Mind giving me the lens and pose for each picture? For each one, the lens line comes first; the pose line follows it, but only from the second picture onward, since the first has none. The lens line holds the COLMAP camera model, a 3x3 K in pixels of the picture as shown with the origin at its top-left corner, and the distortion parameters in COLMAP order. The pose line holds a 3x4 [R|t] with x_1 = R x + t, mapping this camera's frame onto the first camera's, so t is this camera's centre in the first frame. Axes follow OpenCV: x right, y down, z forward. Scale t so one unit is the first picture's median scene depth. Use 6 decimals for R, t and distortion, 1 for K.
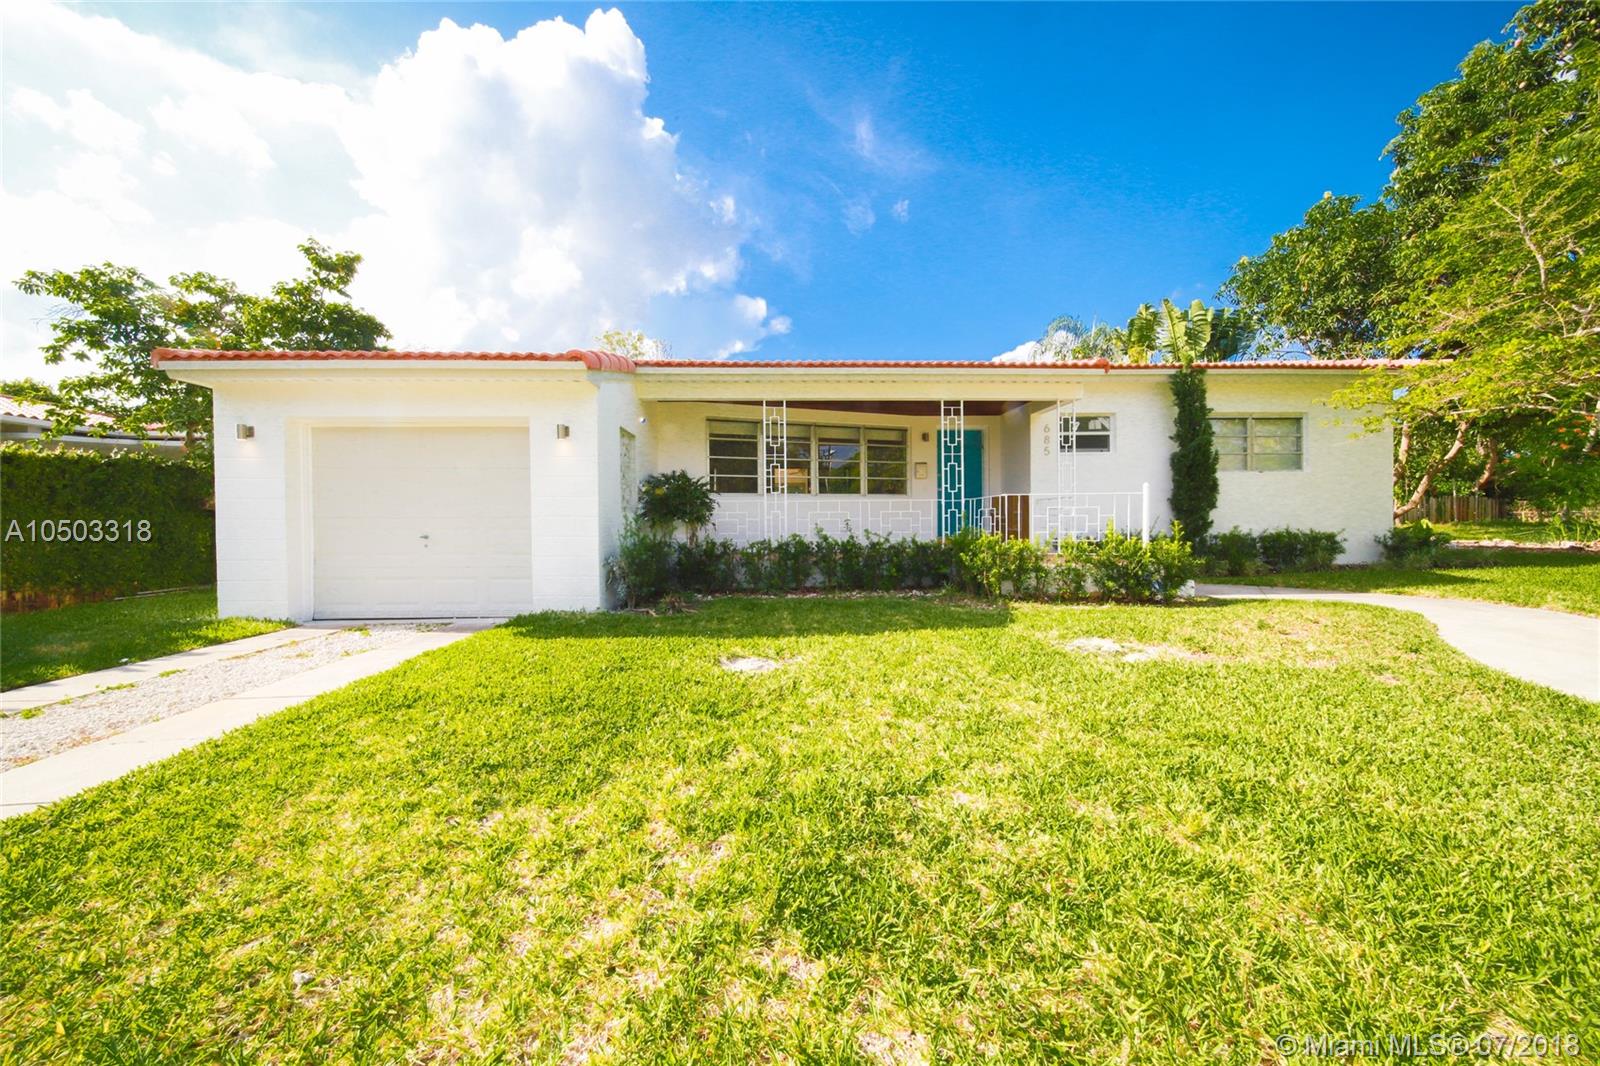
lens RADIAL K [[647.9, 0, 800.0], [0, 647.9, 533.0], [0, 0, 1]] dist [0.000515, 0.000102]
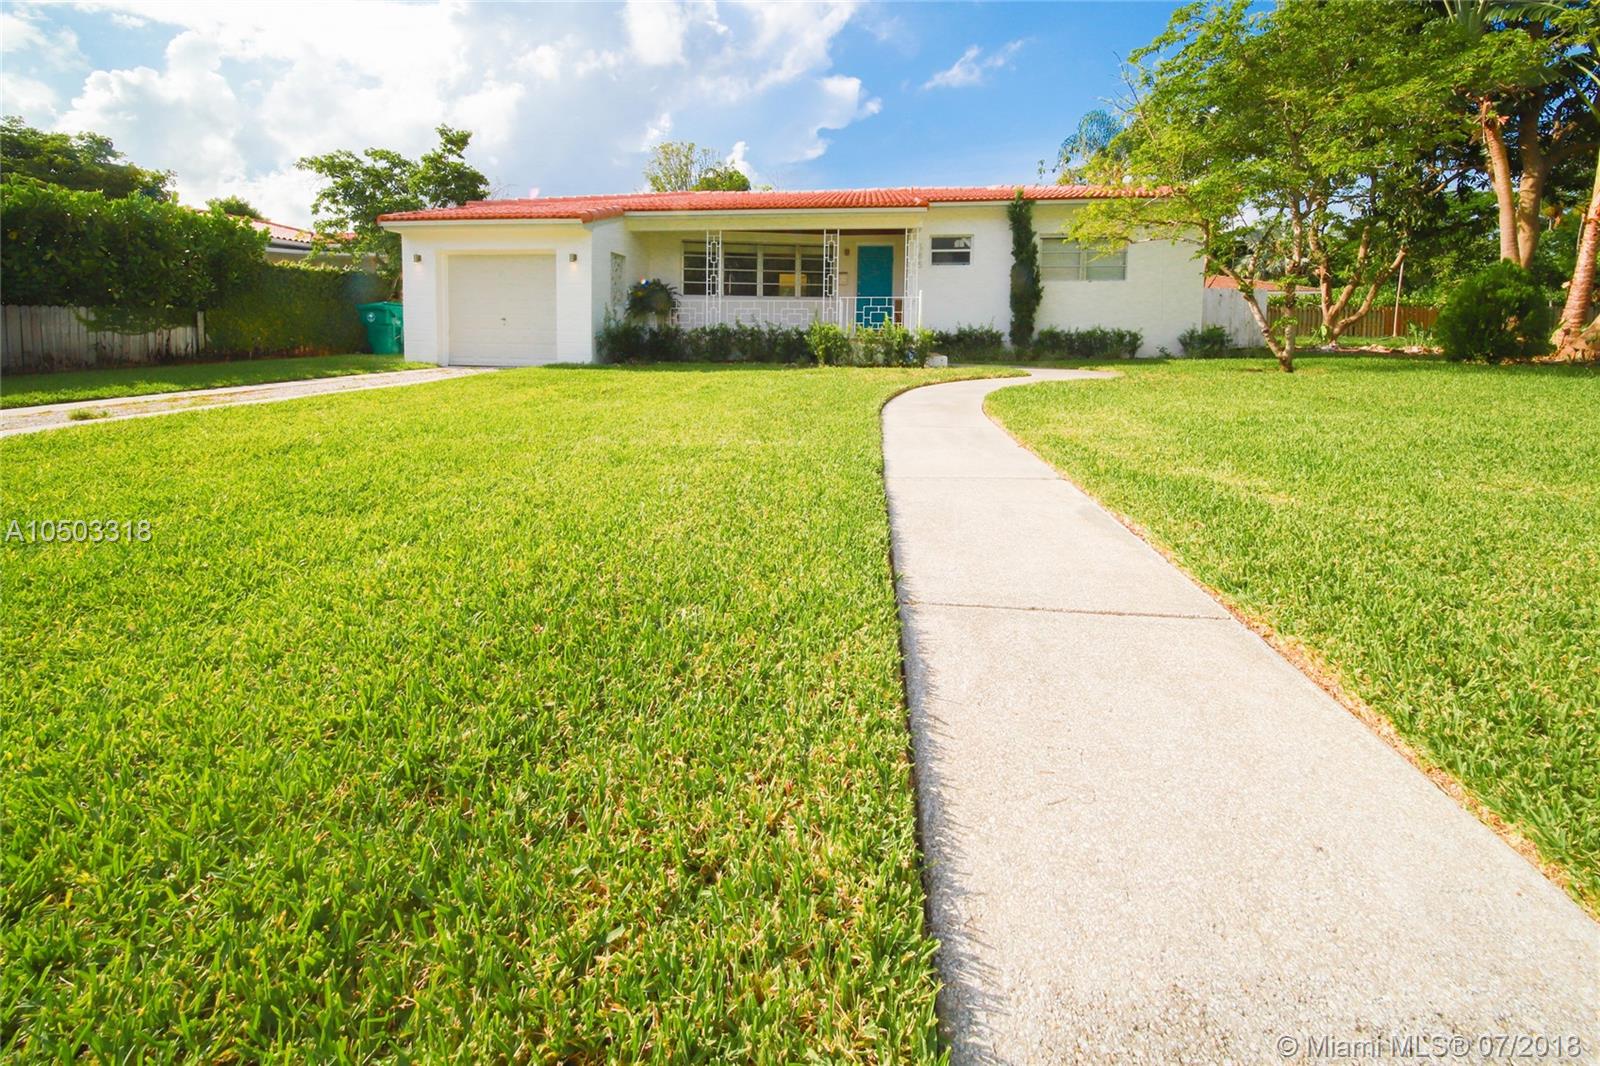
lens RADIAL K [[1261.8, 0, 800.0], [0, 1261.8, 533.0], [0, 0, 1]] dist [-0.006500, -0.001630]
pose [[0.944188, 0.068476, -0.322211, 1.073827], [-0.029752, 0.991885, 0.123611, 0.110415], [0.328061, -0.107125, 0.938563, -1.630362]]
